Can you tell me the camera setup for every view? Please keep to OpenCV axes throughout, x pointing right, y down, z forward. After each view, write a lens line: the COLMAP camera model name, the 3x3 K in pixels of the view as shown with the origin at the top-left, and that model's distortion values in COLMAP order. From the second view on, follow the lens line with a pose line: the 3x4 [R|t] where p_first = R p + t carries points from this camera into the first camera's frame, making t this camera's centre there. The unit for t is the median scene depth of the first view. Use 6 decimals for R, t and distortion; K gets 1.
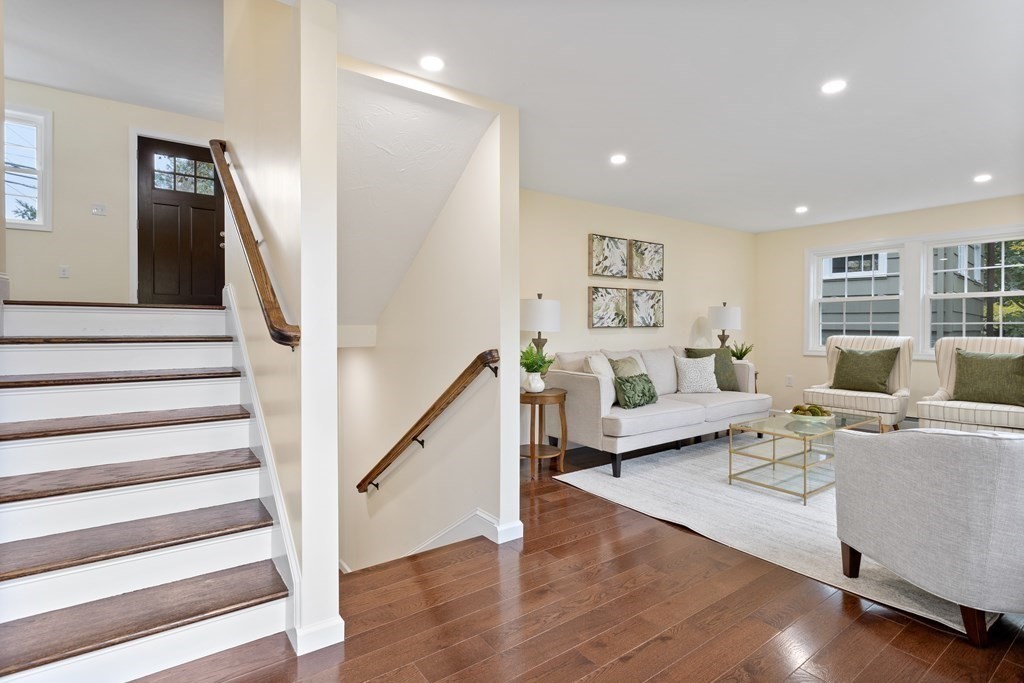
lens RADIAL K [[495.1, 0, 521.8], [0, 495.1, 335.0], [0, 0, 1]] dist [-0.003631, 0.001801]
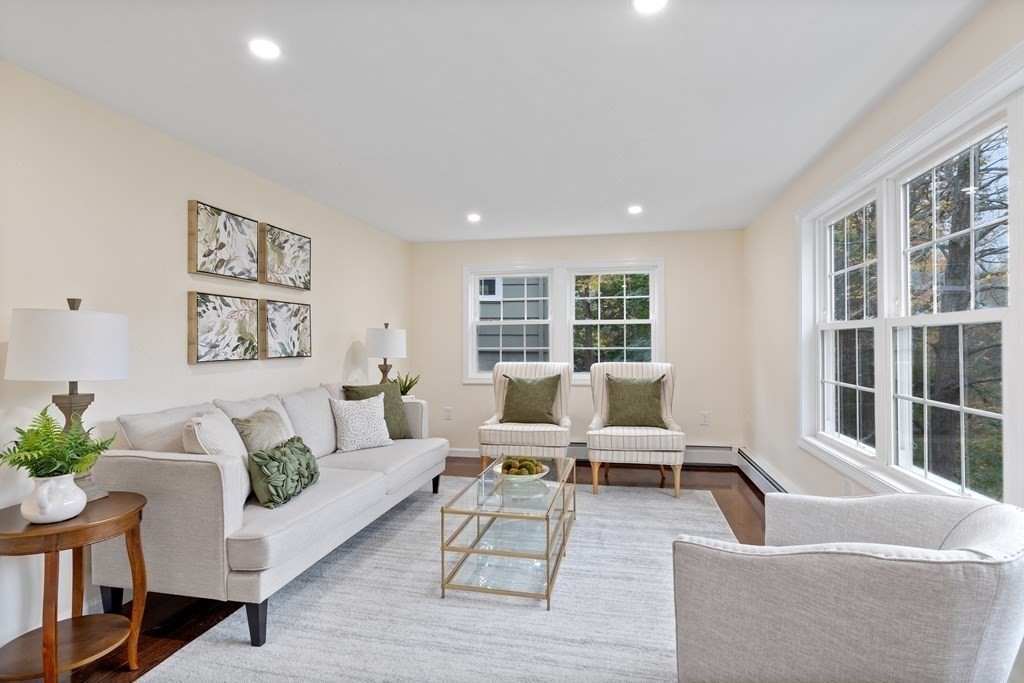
lens RADIAL K [[495.1, 0, 491.0], [0, 495.1, 340.8], [0, 0, 1]] dist [-0.003631, 0.001801]
pose [[0.757677, -0.001326, 0.652628, 0.026089], [0.015830, 0.999741, -0.016348, -0.025781], [-0.652437, 0.022717, 0.757502, 0.339483]]
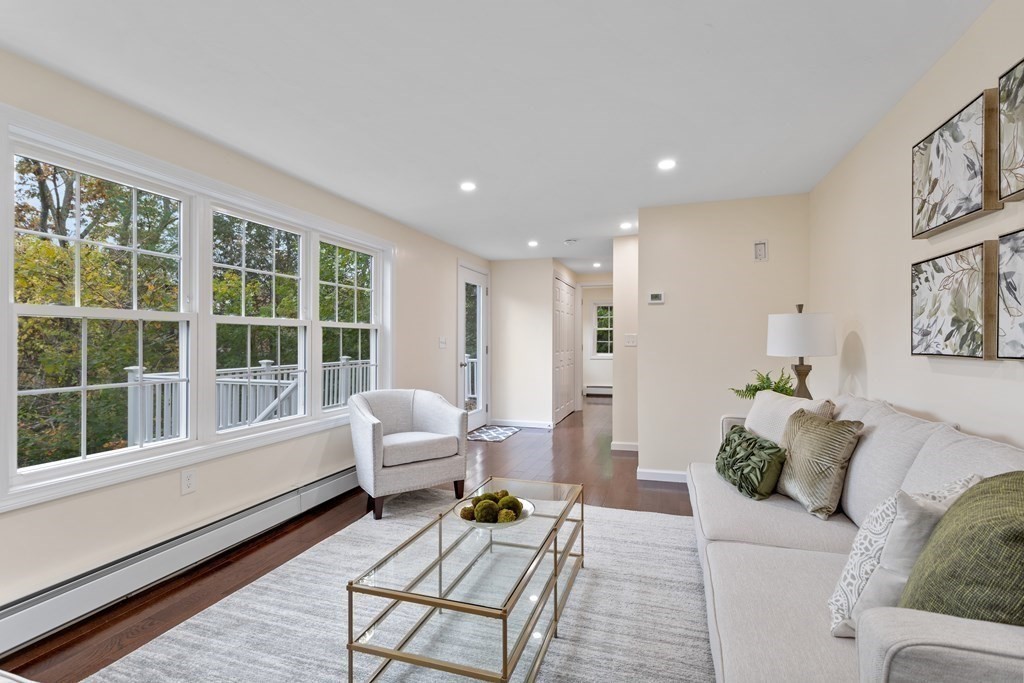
lens RADIAL K [[495.1, 0, 511.1], [0, 495.1, 338.2], [0, 0, 1]] dist [-0.003631, 0.001801]
pose [[-0.812227, 0.001950, -0.583338, 0.693959], [-0.006470, 0.999903, 0.012352, -0.032938], [0.583305, 0.013807, -0.812136, 1.139595]]
